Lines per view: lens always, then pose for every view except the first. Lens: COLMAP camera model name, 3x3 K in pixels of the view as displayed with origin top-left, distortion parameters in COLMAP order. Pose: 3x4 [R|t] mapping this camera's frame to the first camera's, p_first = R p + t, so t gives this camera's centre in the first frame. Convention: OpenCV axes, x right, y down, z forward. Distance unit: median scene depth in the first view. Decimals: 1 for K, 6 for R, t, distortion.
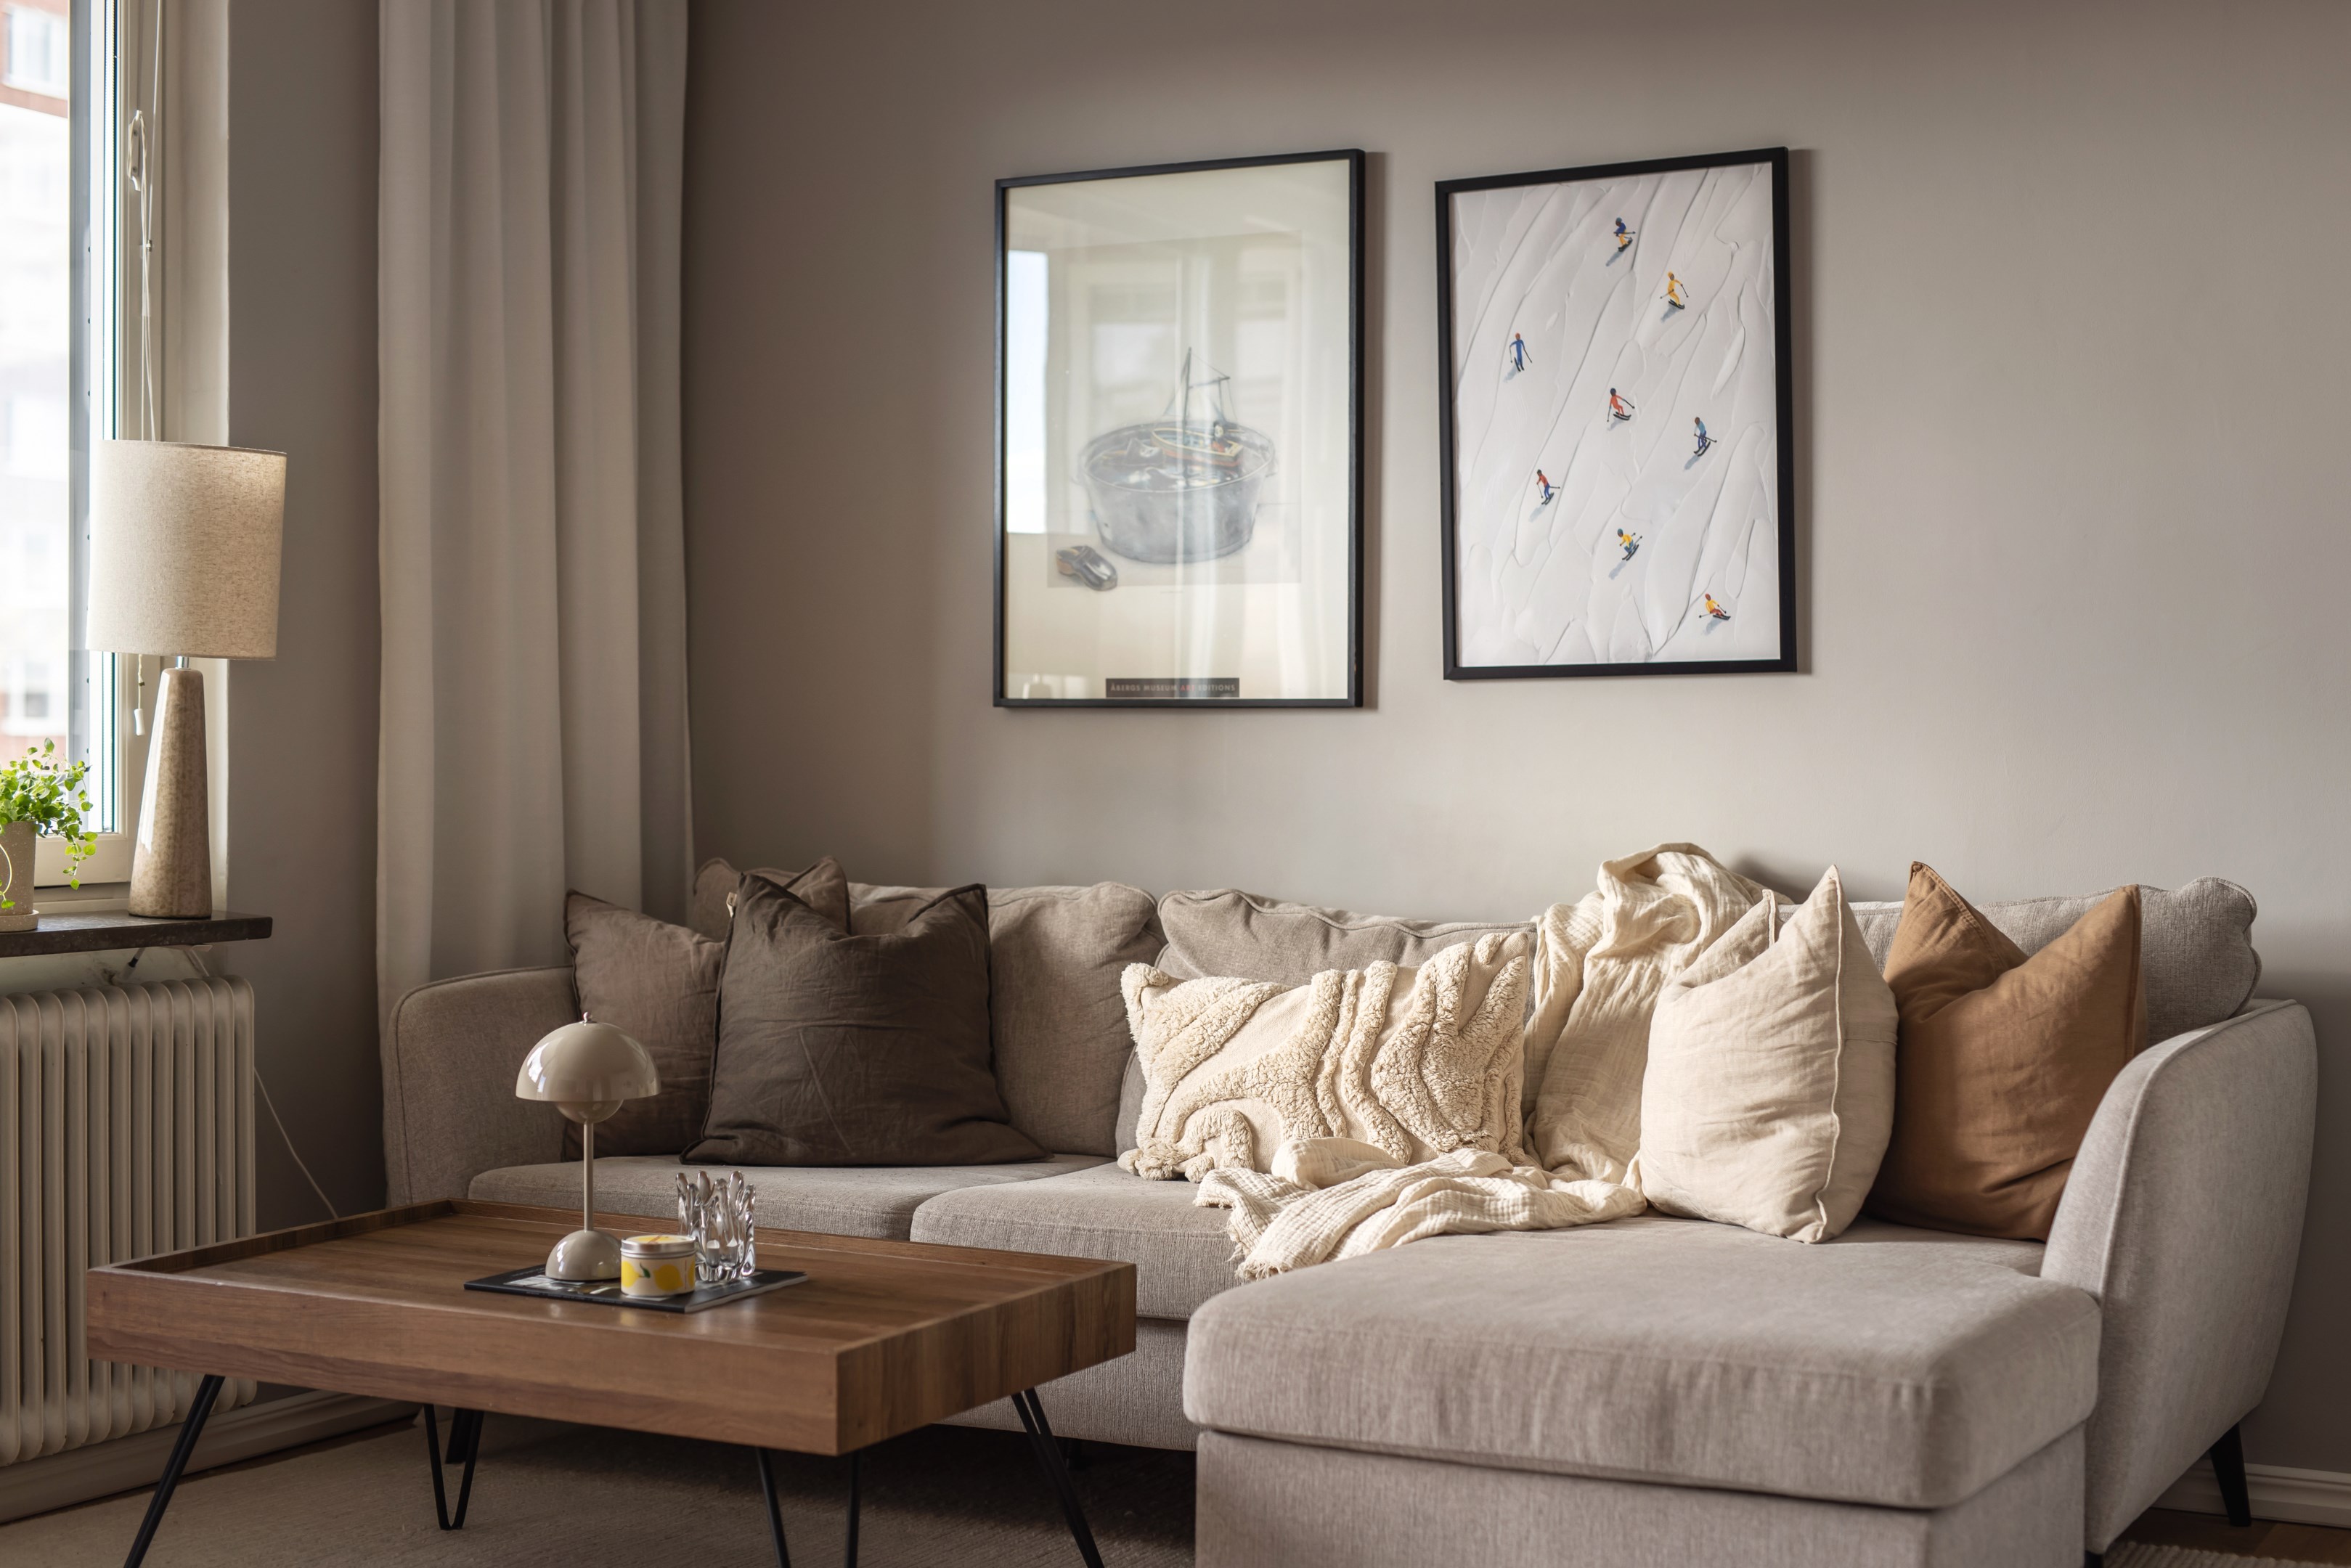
lens RADIAL K [[3302.1, 0, 1184.2], [0, 3302.1, 732.5], [0, 0, 1]] dist [-0.004821, 0.000000]
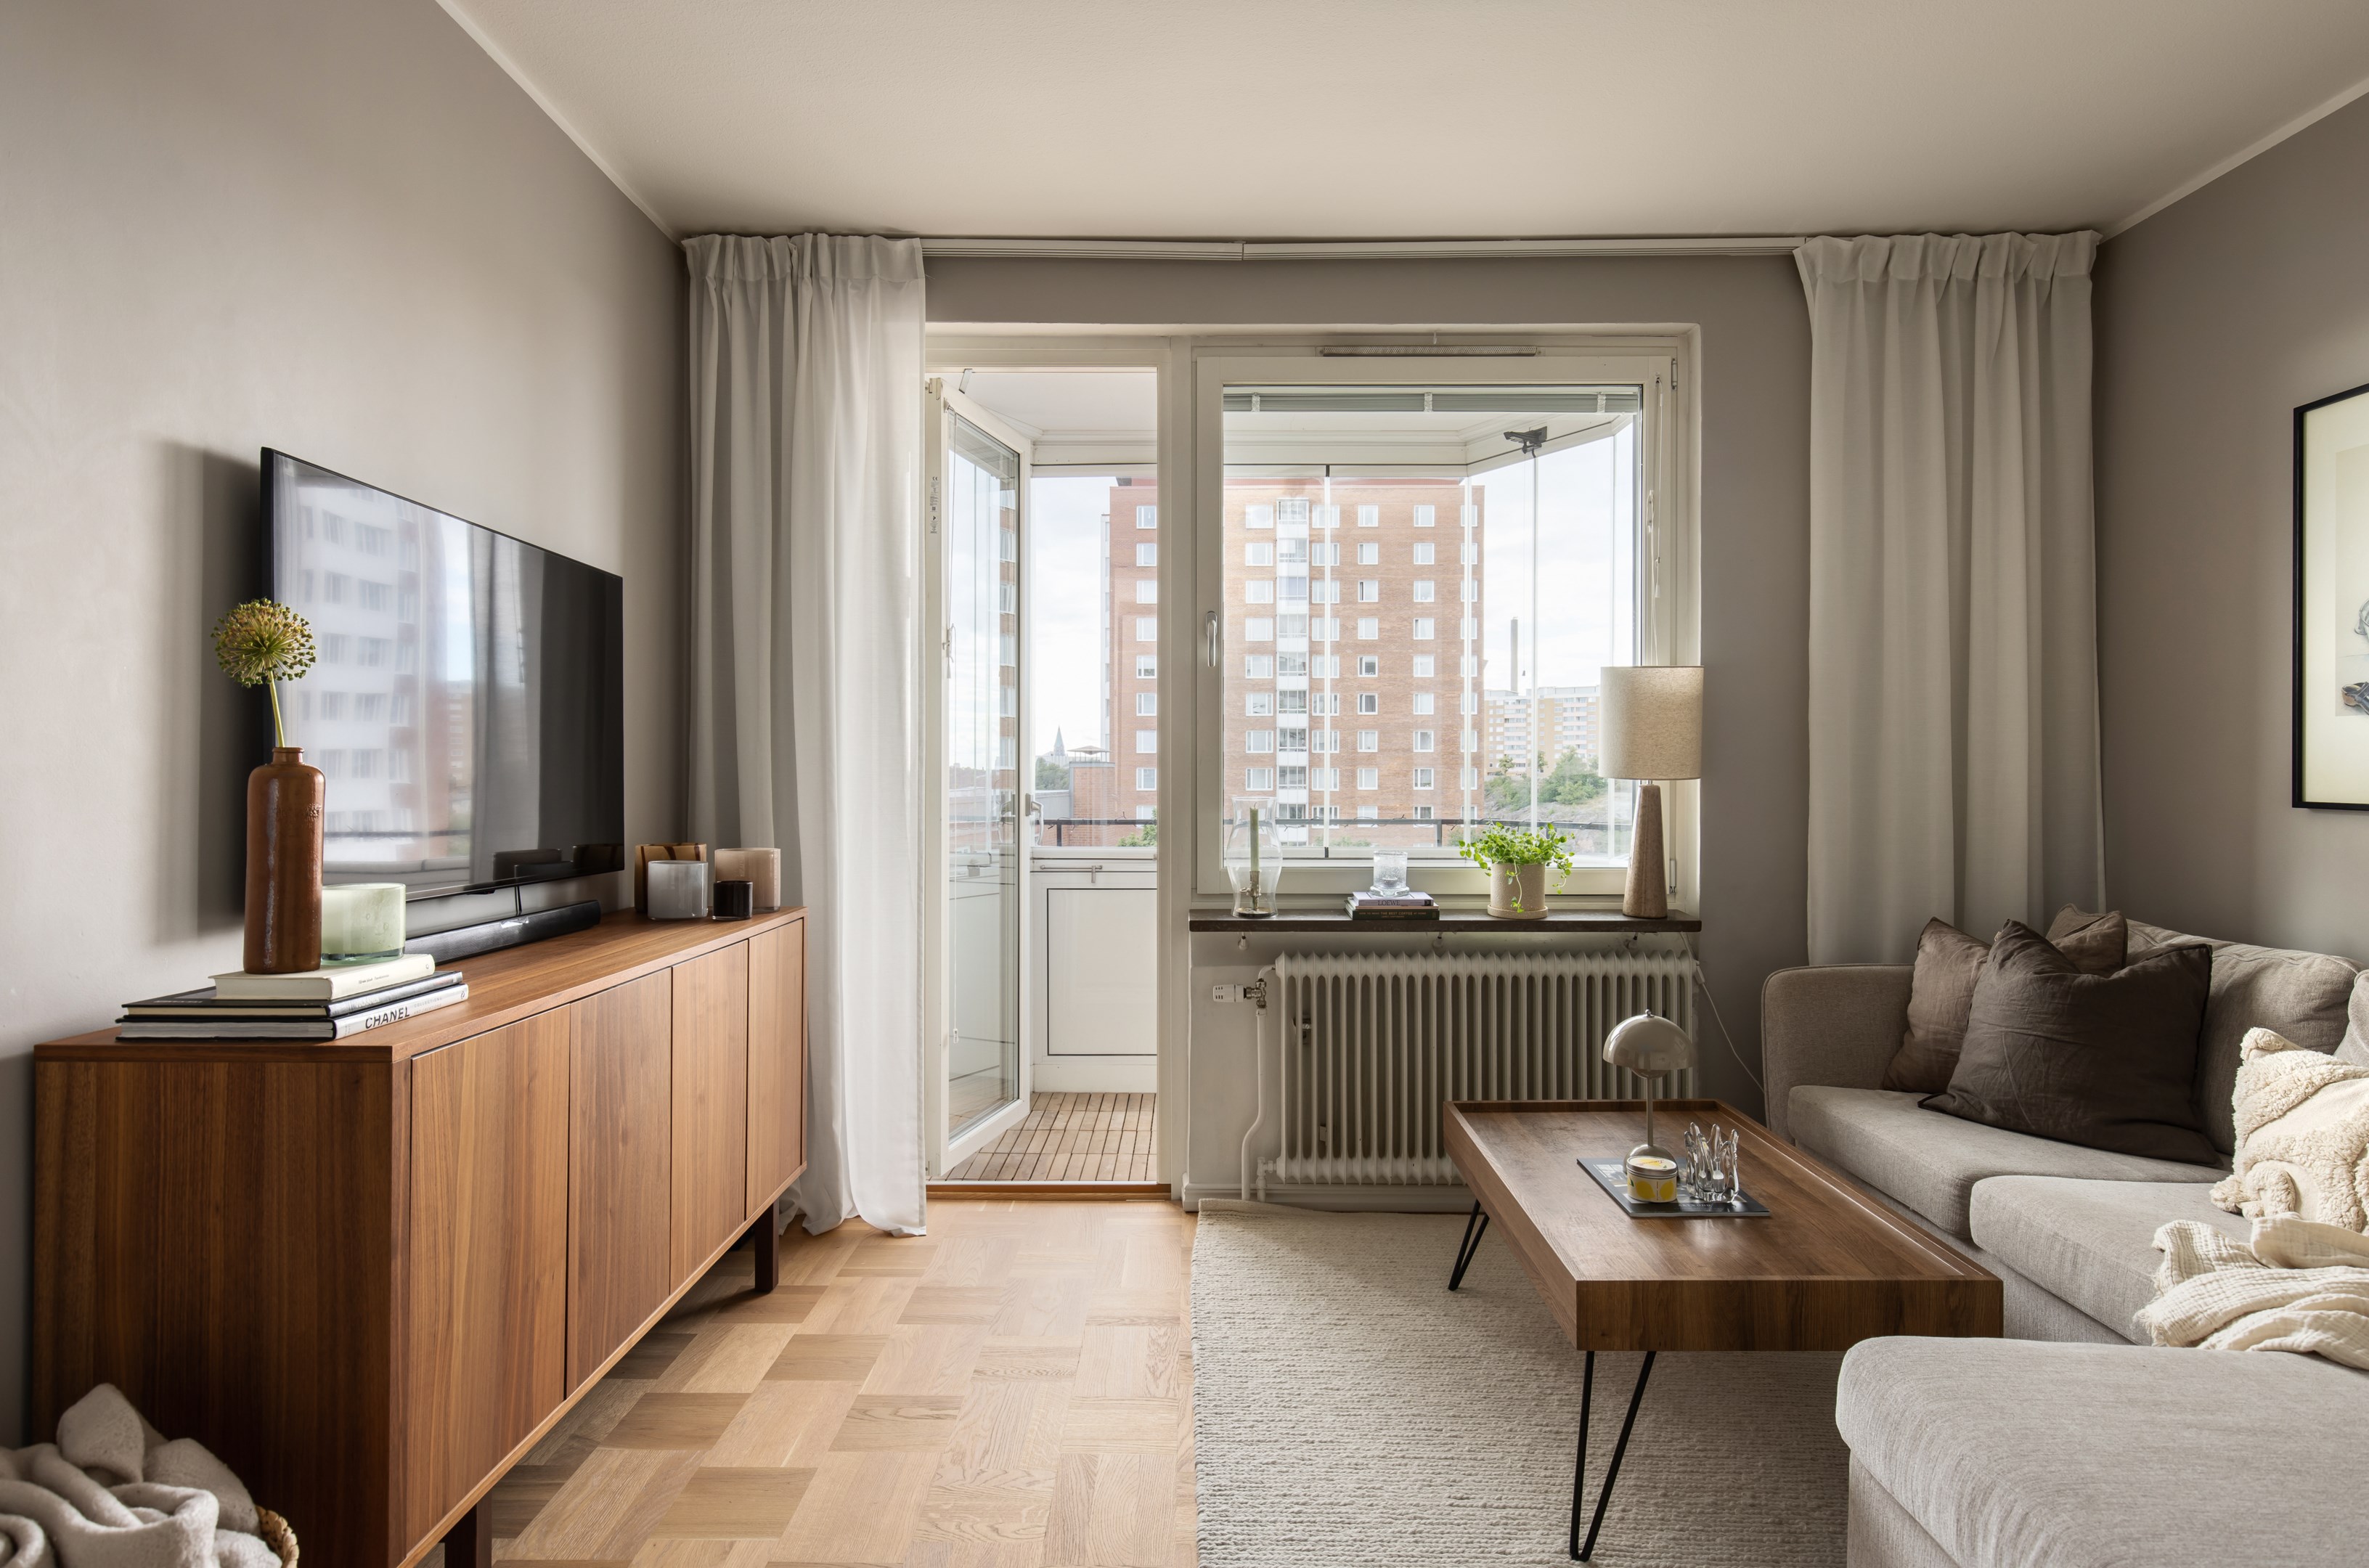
lens RADIAL K [[1319.3, 0, 1176.9], [0, 1319.3, 776.4], [0, 0, 1]] dist [0.008035, -0.005750]
pose [[0.458416, 0.001740, -0.888736, 0.240323], [0.004052, 0.999984, 0.004048, -0.027901], [0.888728, -0.005457, 0.458402, 0.414831]]
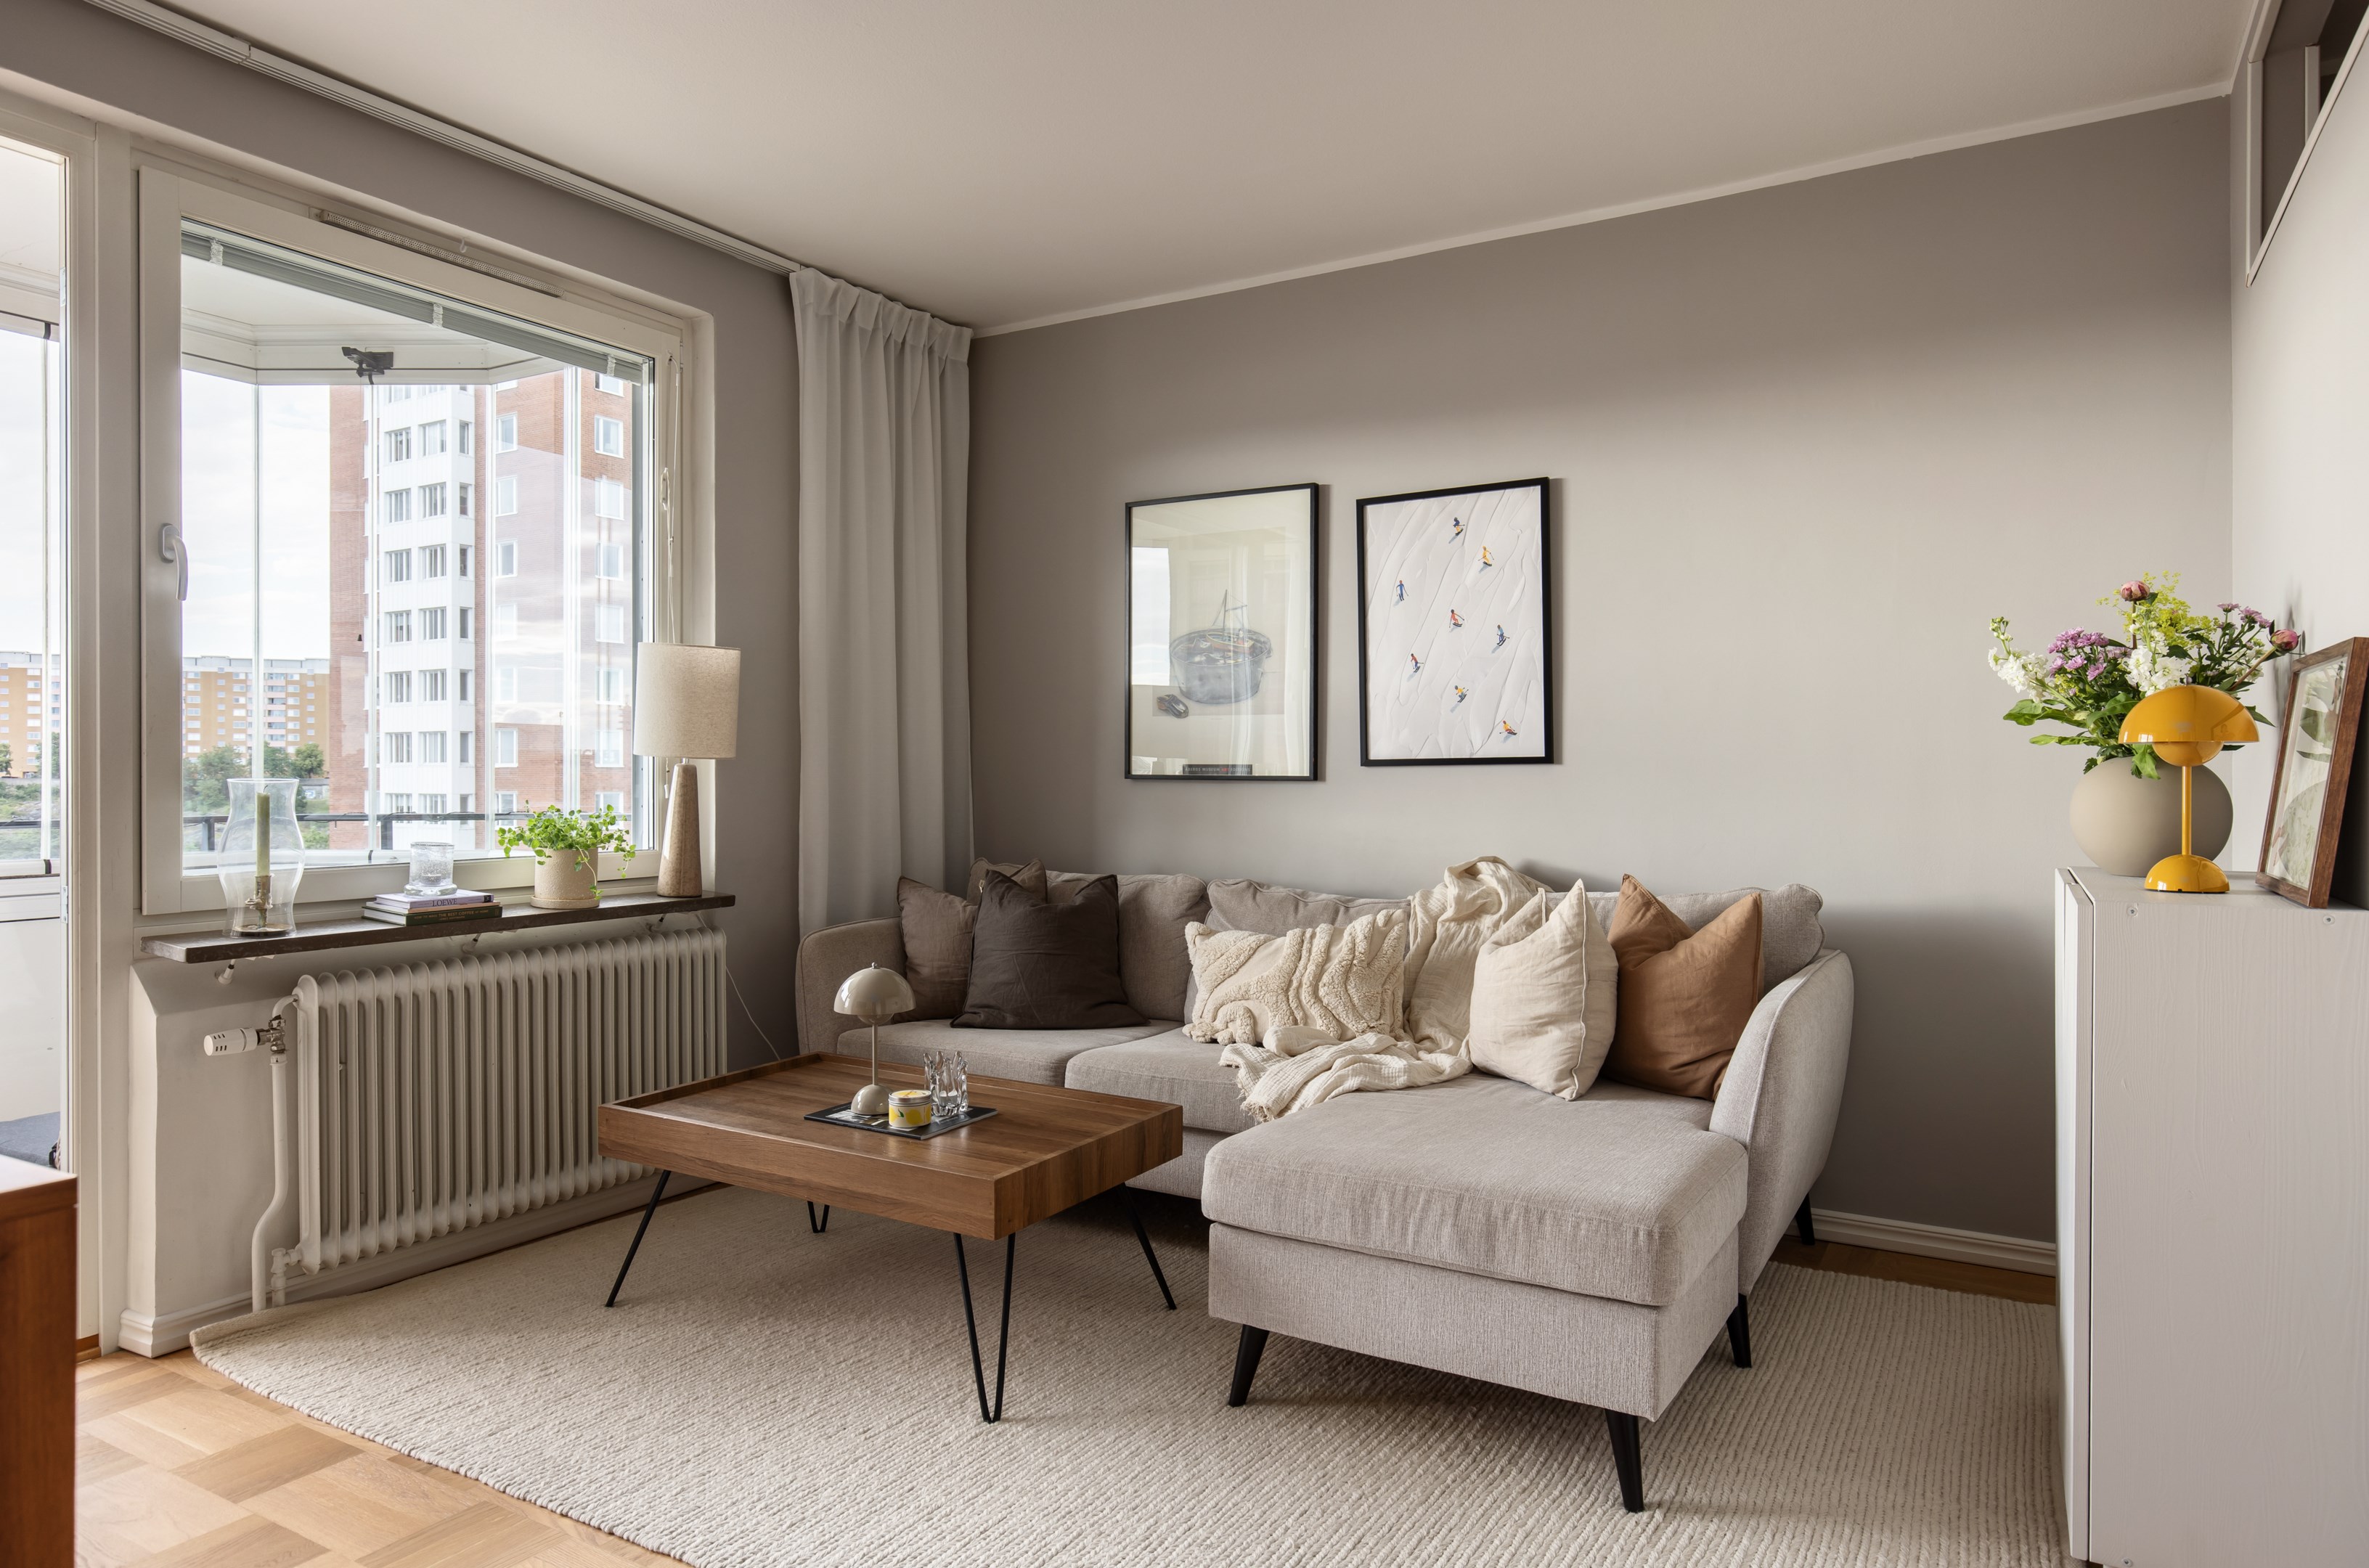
lens RADIAL K [[1441.0, 0, 1180.4], [0, 1441.0, 777.1], [0, 0, 1]] dist [0.007351, -0.005585]
pose [[0.998592, -0.001067, -0.053029, 0.021415], [0.001511, 0.999964, 0.008325, -0.018139], [0.053018, -0.008394, 0.998558, 0.193867]]
